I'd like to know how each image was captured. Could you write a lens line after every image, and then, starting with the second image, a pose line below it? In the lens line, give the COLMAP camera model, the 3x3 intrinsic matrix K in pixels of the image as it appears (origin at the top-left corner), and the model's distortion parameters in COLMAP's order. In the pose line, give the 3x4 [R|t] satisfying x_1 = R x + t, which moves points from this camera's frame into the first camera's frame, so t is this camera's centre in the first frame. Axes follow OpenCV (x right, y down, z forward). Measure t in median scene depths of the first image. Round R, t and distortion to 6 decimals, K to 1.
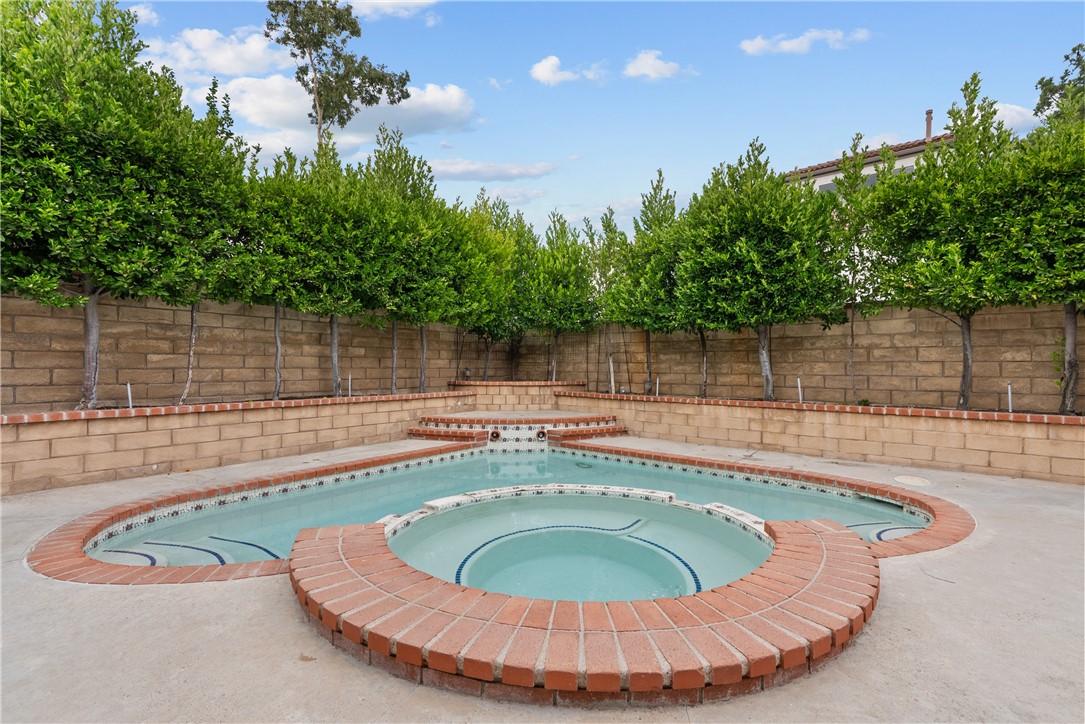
lens RADIAL K [[494.6, 0, 545.5], [0, 494.6, 362.5], [0, 0, 1]] dist [-0.014615, 0.006138]
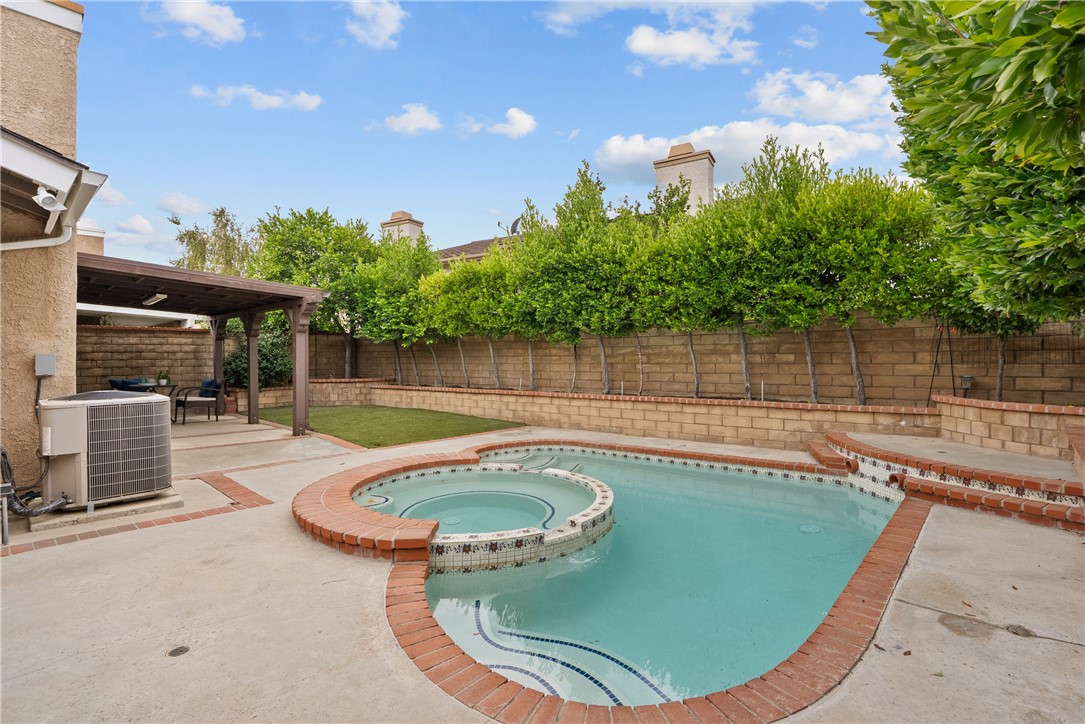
lens RADIAL K [[500.0, 0, 542.5], [0, 500.0, 362.0], [0, 0, 1]] dist [-0.010999, 0.000333]
pose [[-0.027677, 0.004395, -0.999607, 0.758917], [0.017752, 0.999835, 0.003905, -0.030504], [0.999459, -0.017637, -0.027751, 0.592111]]
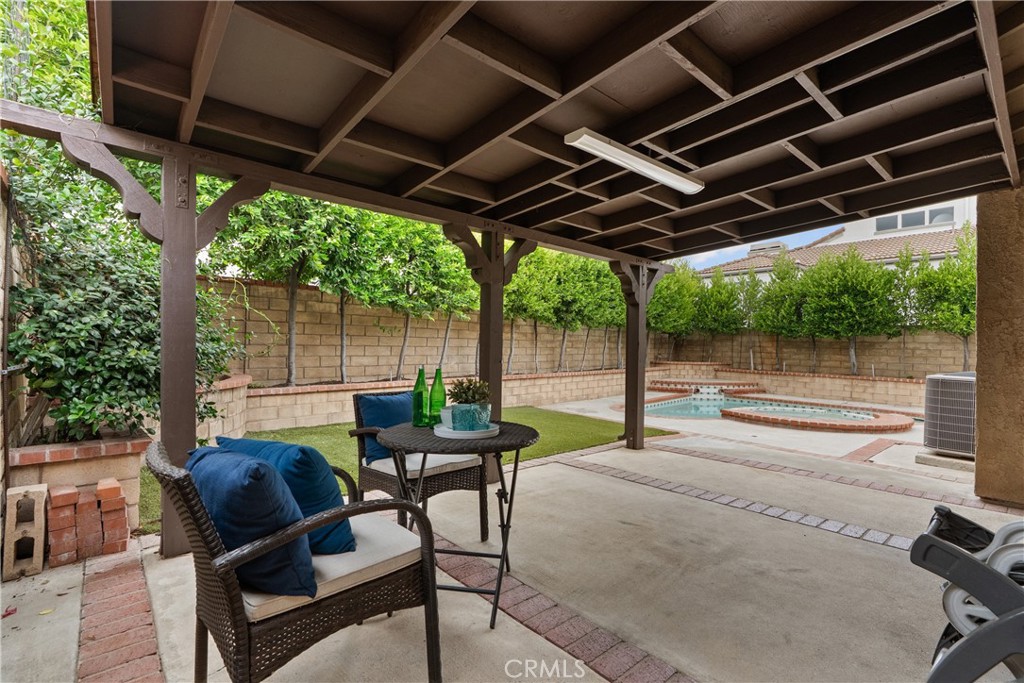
lens RADIAL K [[466.8, 0, 514.8], [0, 466.8, 342.0], [0, 0, 1]] dist [-0.014615, 0.006138]
pose [[0.990925, 0.014194, -0.133667, -0.612859], [-0.013367, 0.999886, 0.007079, -0.047557], [0.133752, -0.005228, 0.991001, -0.952989]]
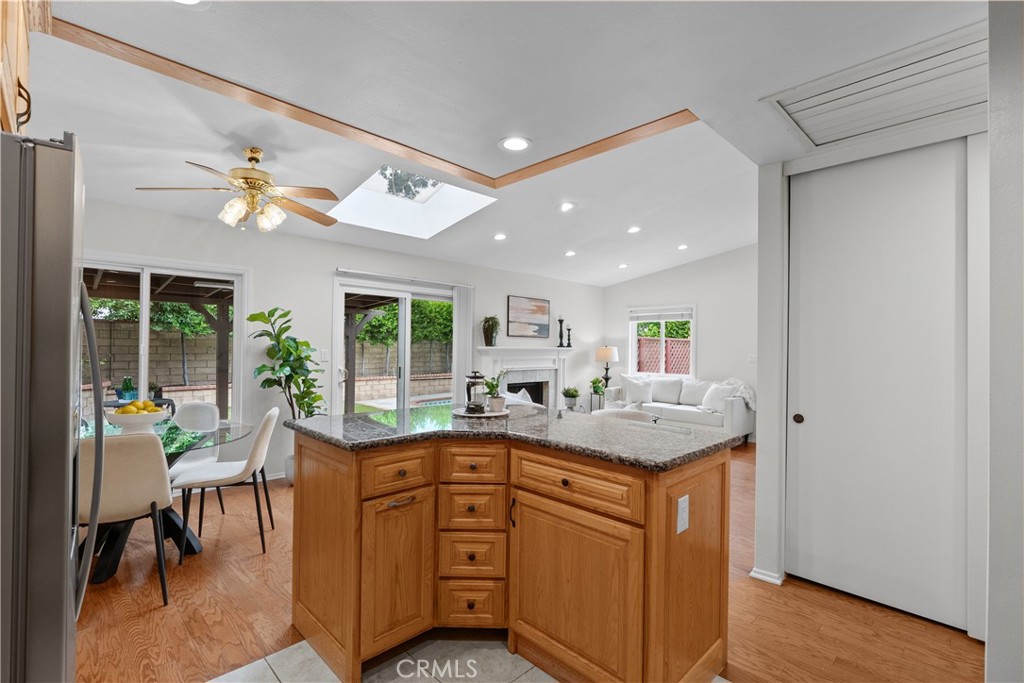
lens RADIAL K [[466.8, 0, 514.8], [0, 466.8, 342.0], [0, 0, 1]] dist [-0.014615, 0.006138]
pose [[0.997972, 0.005614, -0.063409, 0.088201], [-0.005609, 0.999984, 0.000265, -0.097923], [0.063410, 0.000091, 0.997988, -1.472765]]
